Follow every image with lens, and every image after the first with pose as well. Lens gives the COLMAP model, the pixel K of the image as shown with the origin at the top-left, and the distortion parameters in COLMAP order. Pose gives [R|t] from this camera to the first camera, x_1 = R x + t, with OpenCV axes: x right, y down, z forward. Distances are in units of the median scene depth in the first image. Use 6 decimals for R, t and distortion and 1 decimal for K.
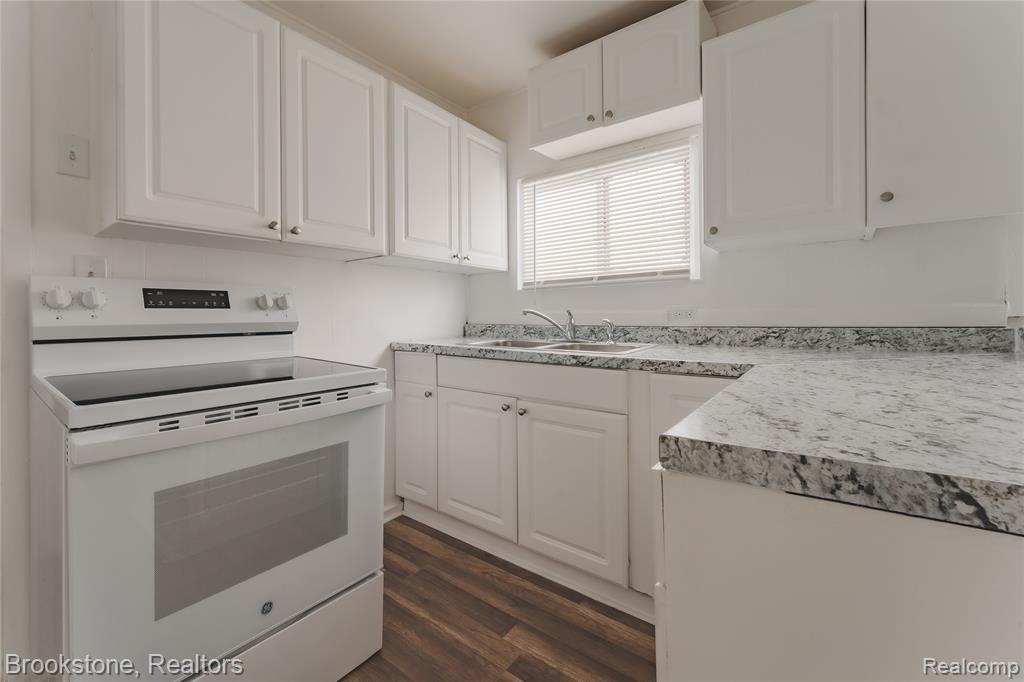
lens RADIAL K [[444.4, 0, 511.3], [0, 444.4, 310.6], [0, 0, 1]] dist [0.000108, -0.000083]
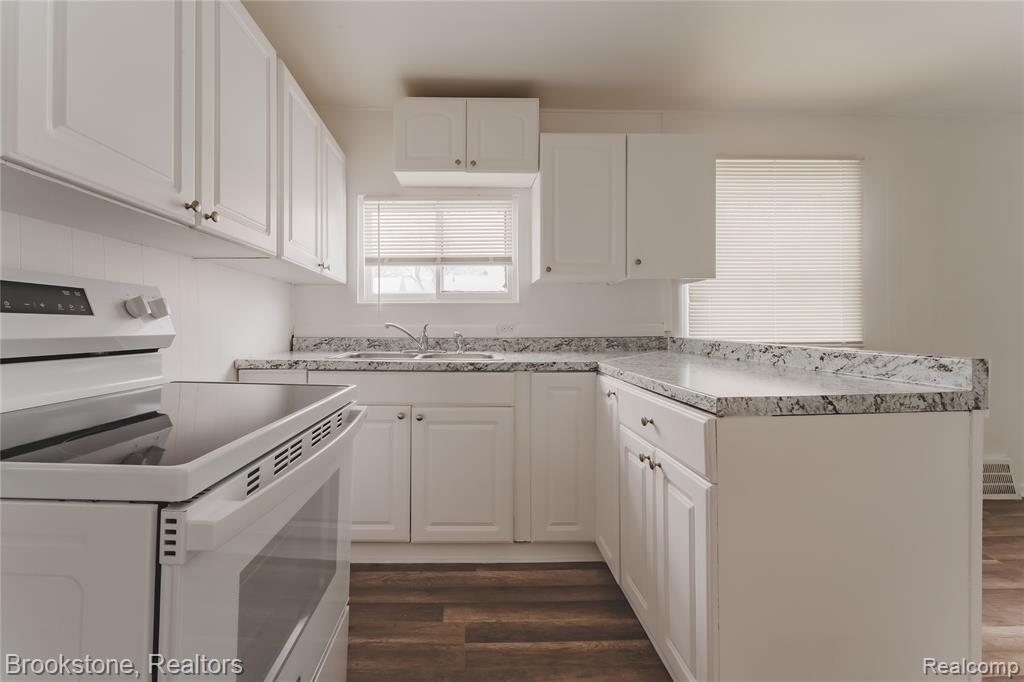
lens RADIAL K [[401.2, 0, 510.6], [0, 401.2, 321.8], [0, 0, 1]] dist [0.001237, 0.000074]
pose [[0.758736, 0.018220, 0.651144, -0.486149], [-0.013364, 0.999834, -0.012405, 0.003714], [-0.651262, 0.000711, 0.758853, 0.120552]]
